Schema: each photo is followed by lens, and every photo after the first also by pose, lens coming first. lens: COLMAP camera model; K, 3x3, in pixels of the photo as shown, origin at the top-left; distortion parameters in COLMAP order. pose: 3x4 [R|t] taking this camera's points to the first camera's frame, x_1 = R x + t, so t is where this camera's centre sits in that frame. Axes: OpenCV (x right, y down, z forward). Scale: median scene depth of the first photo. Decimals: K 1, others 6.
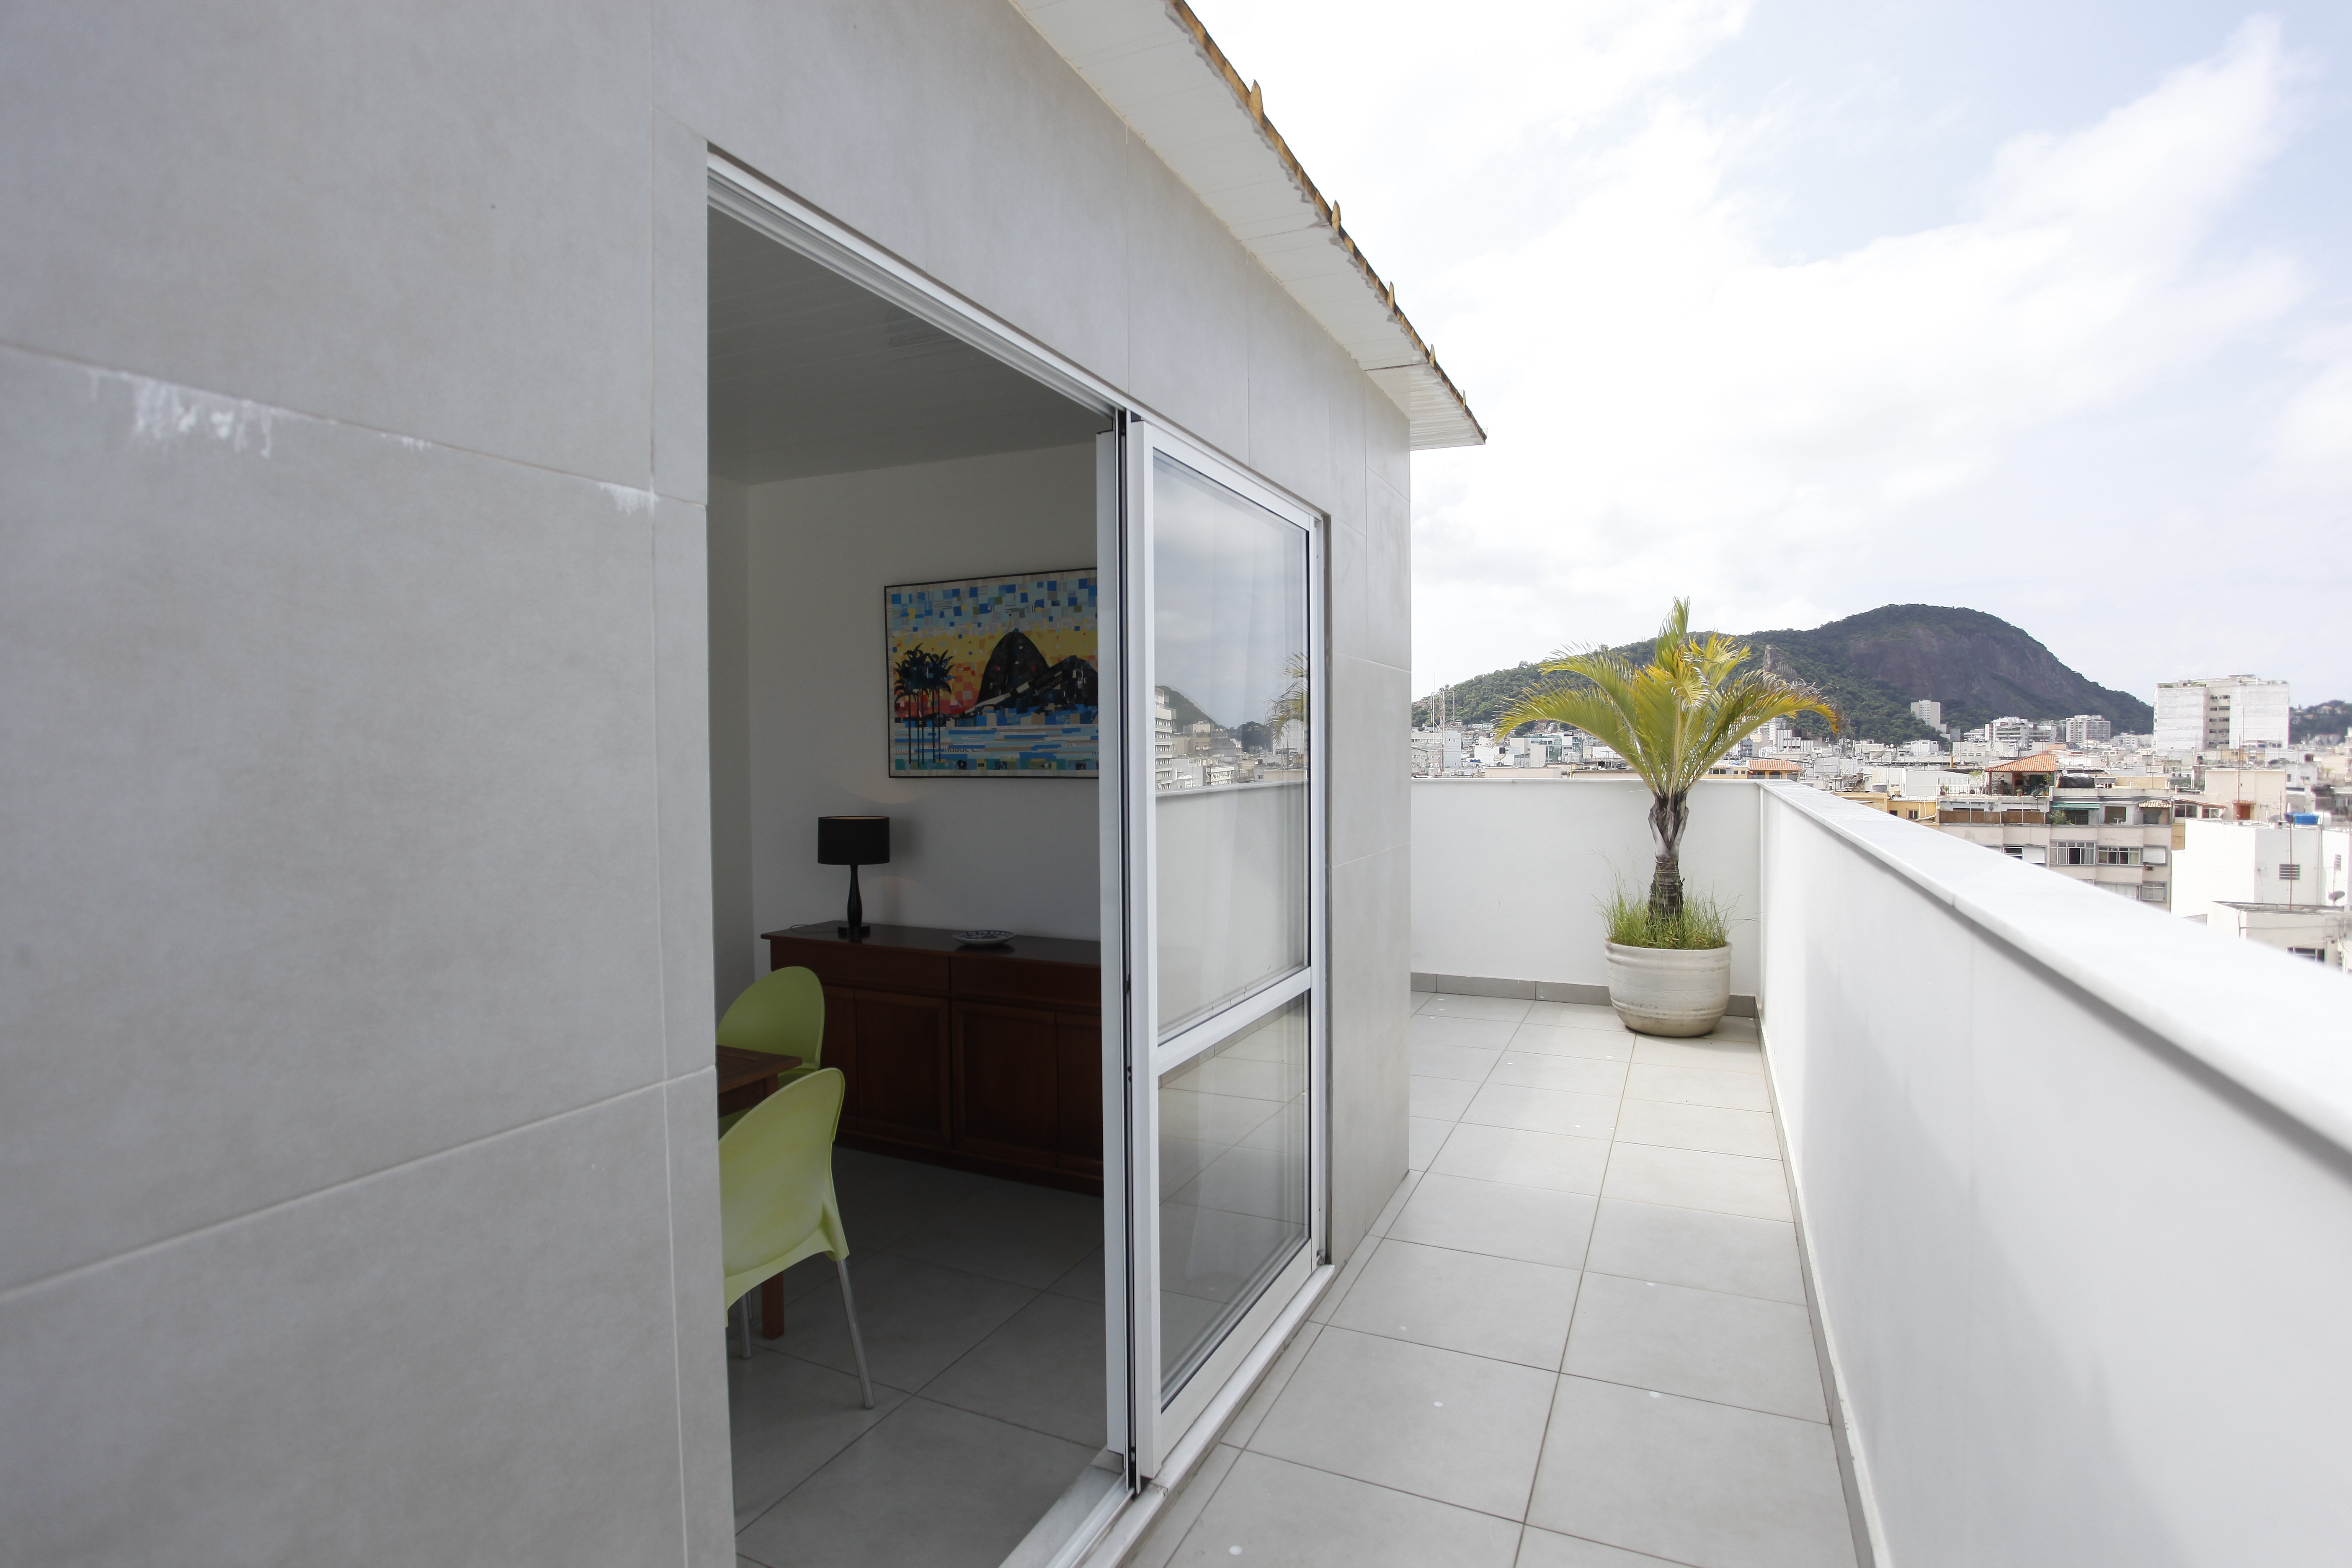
lens RADIAL K [[1144.1, 0, 1177.6], [0, 1144.1, 776.9], [0, 0, 1]] dist [-0.032327, 0.008895]
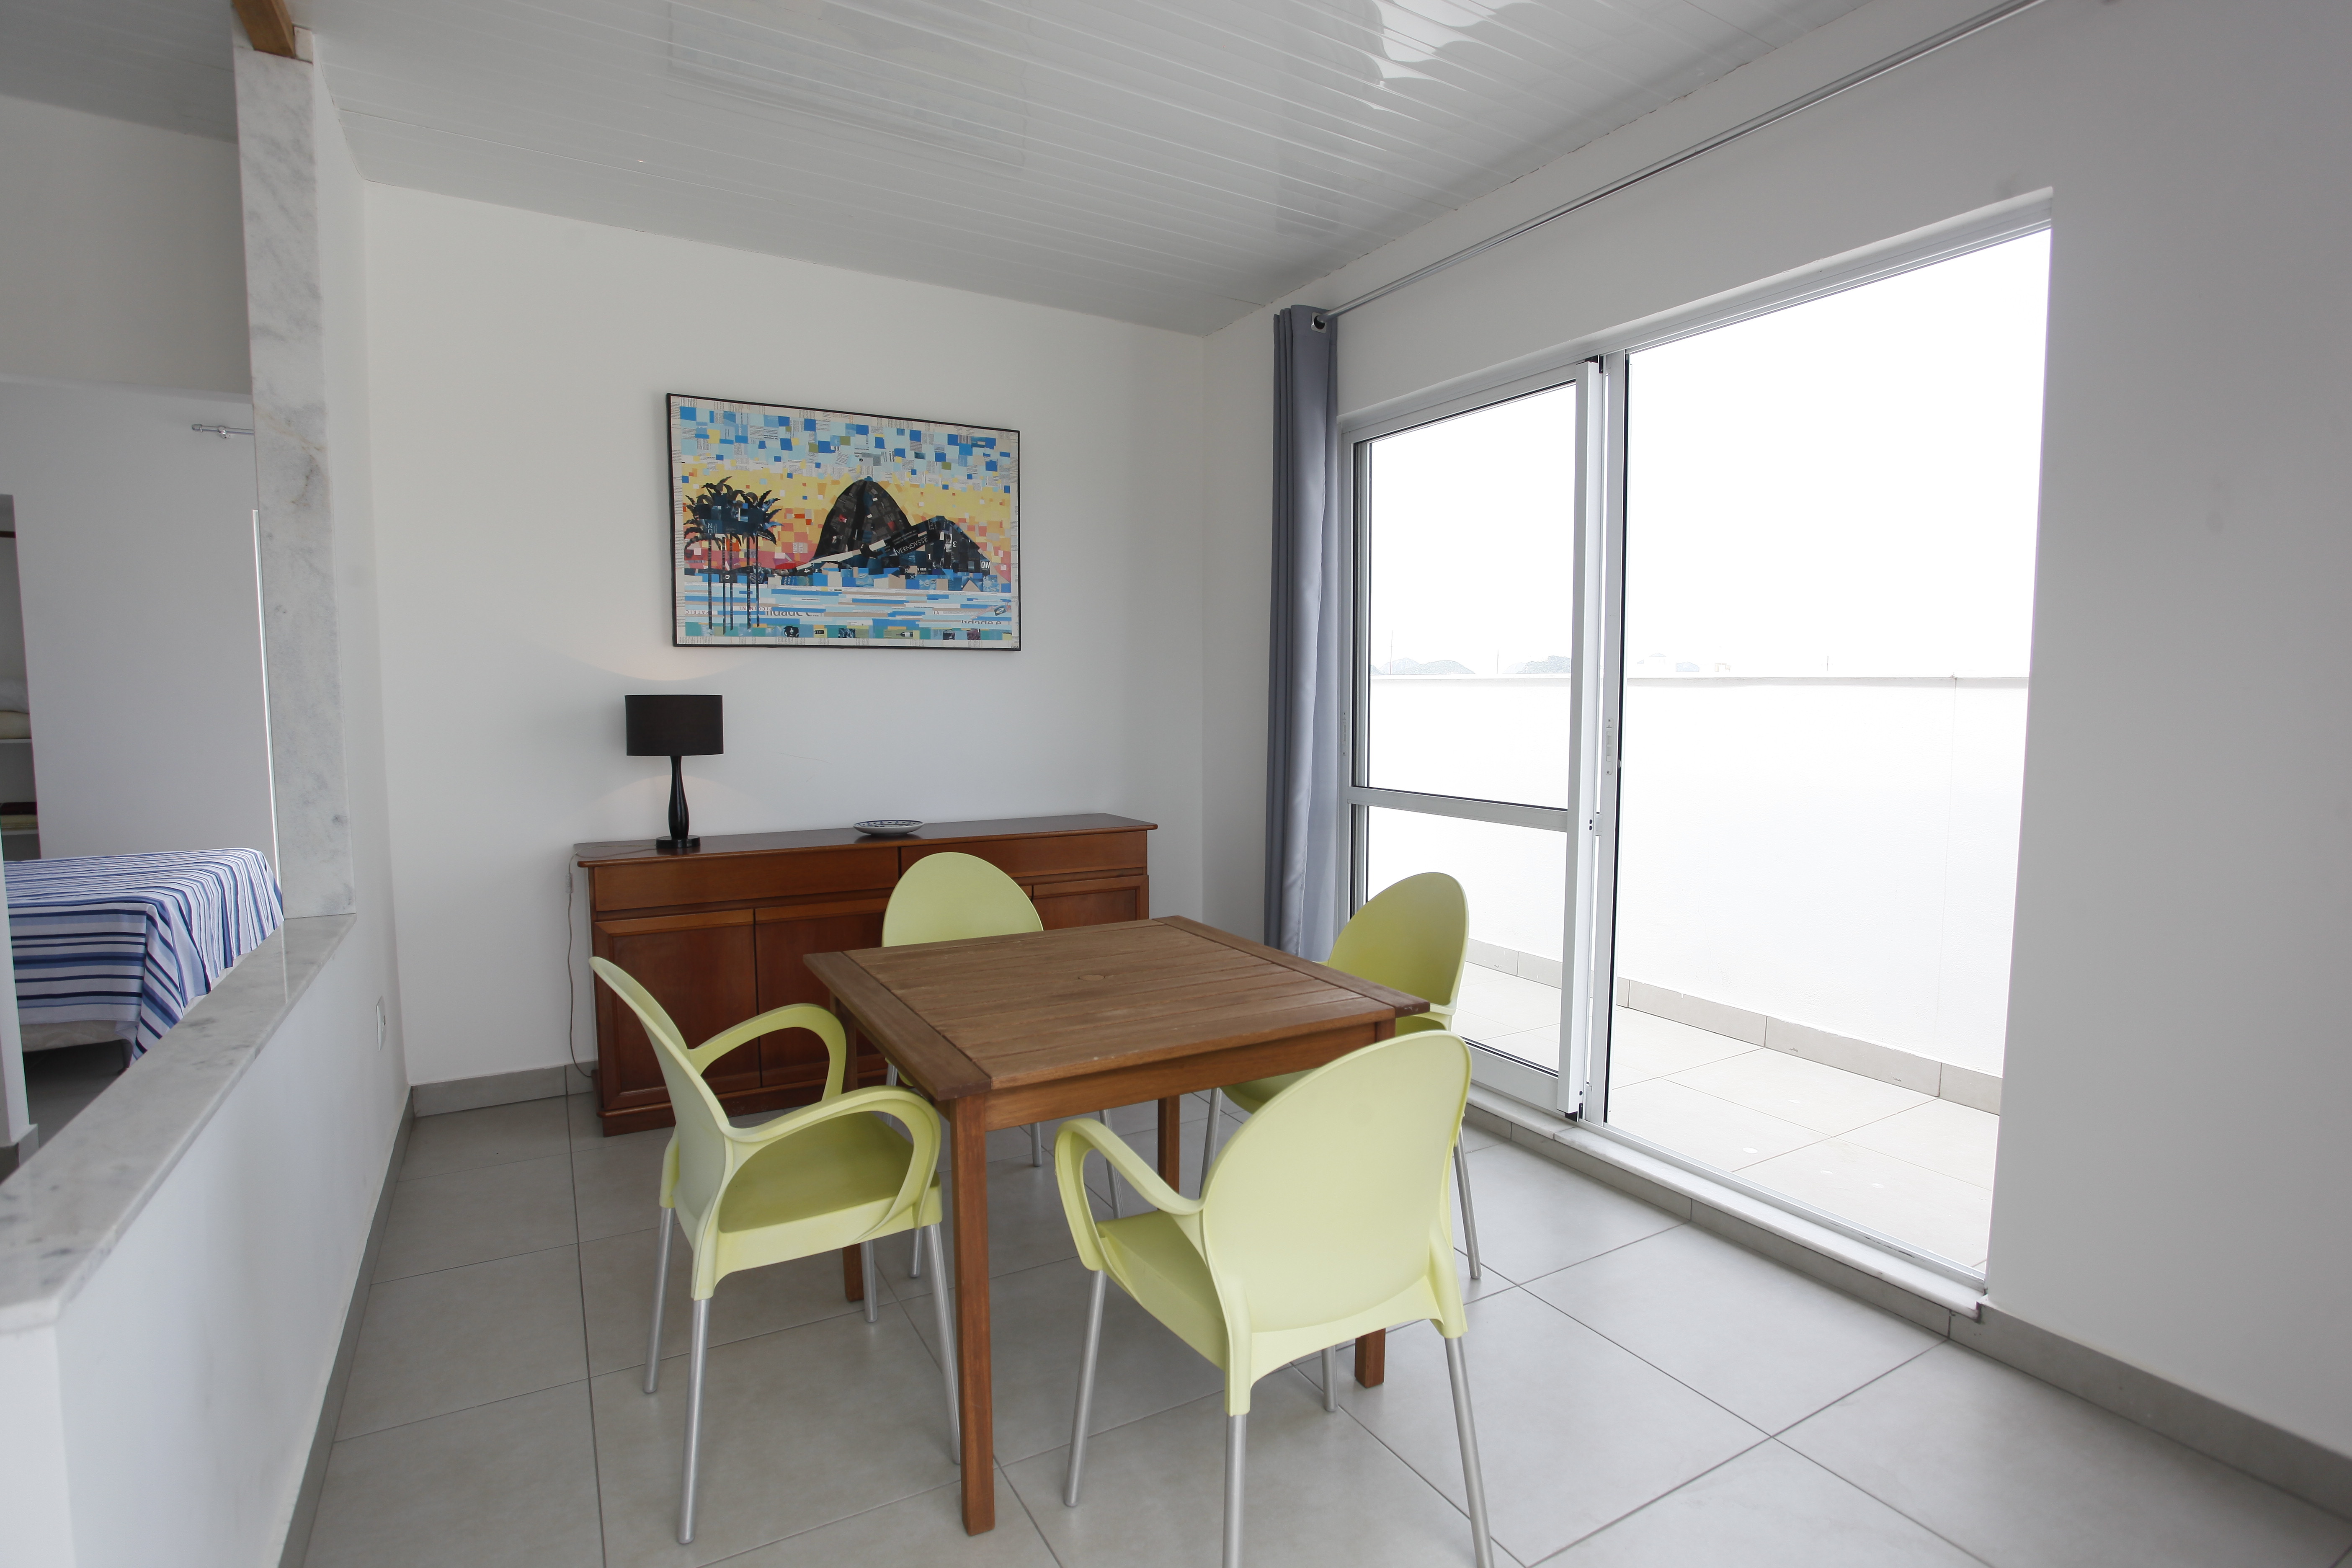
lens RADIAL K [[1144.1, 0, 1168.5], [0, 1144.1, 781.8], [0, 0, 1]] dist [-0.032327, 0.008895]
pose [[0.578614, -0.067475, 0.812806, -0.719984], [0.014950, 0.997282, 0.072147, 0.043602], [-0.815465, -0.029594, 0.578050, 0.291208]]
